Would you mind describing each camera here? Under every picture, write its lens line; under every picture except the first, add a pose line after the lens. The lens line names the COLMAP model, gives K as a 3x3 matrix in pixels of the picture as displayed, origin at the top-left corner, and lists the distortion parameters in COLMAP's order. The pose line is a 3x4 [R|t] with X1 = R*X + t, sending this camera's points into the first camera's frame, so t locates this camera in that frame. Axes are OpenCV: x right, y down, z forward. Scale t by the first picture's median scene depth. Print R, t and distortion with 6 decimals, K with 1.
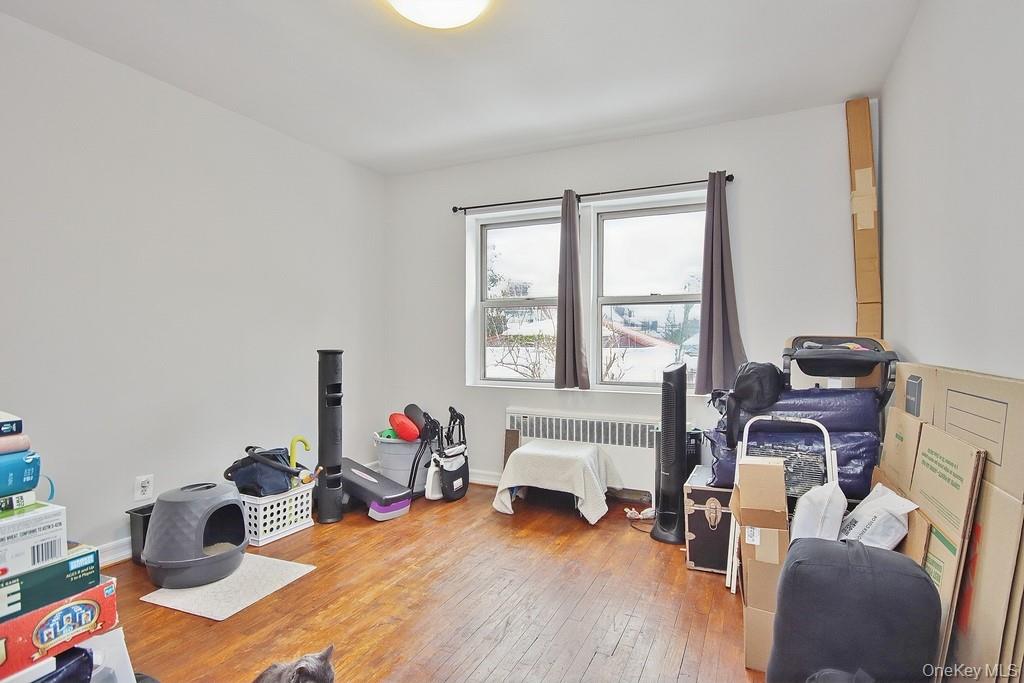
lens RADIAL K [[537.8, 0, 514.6], [0, 537.8, 340.0], [0, 0, 1]] dist [0.013530, -0.000369]
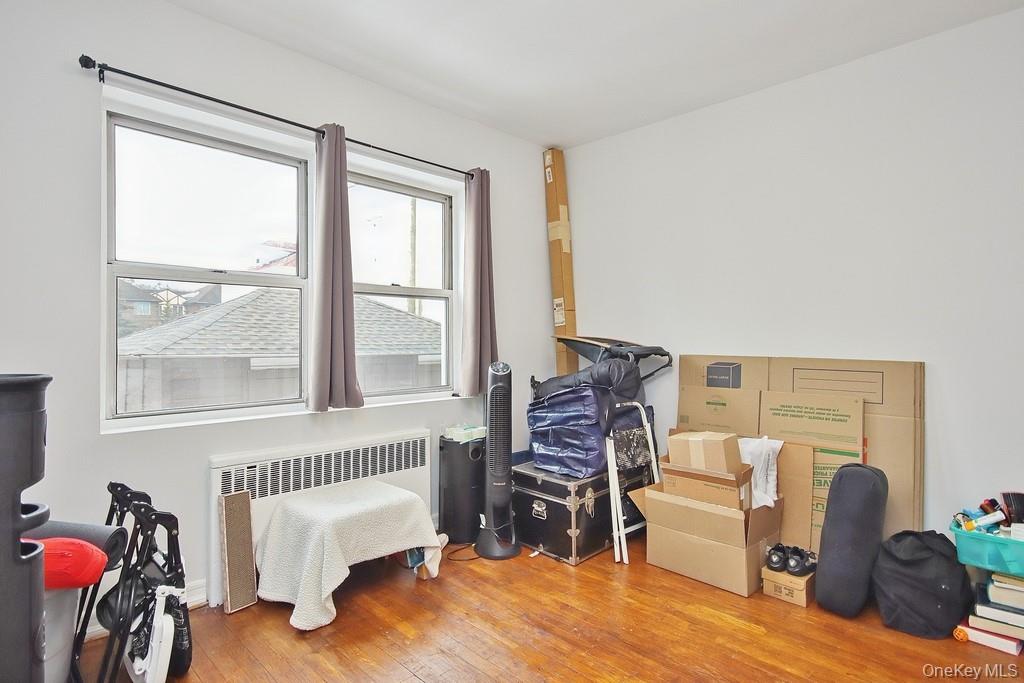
lens RADIAL K [[537.8, 0, 513.1], [0, 537.8, 338.7], [0, 0, 1]] dist [0.013530, -0.000369]
pose [[0.346223, -0.003879, 0.938144, -0.479028], [0.002774, 0.999991, 0.003111, -0.002581], [-0.938148, 0.001526, 0.346230, 0.550386]]
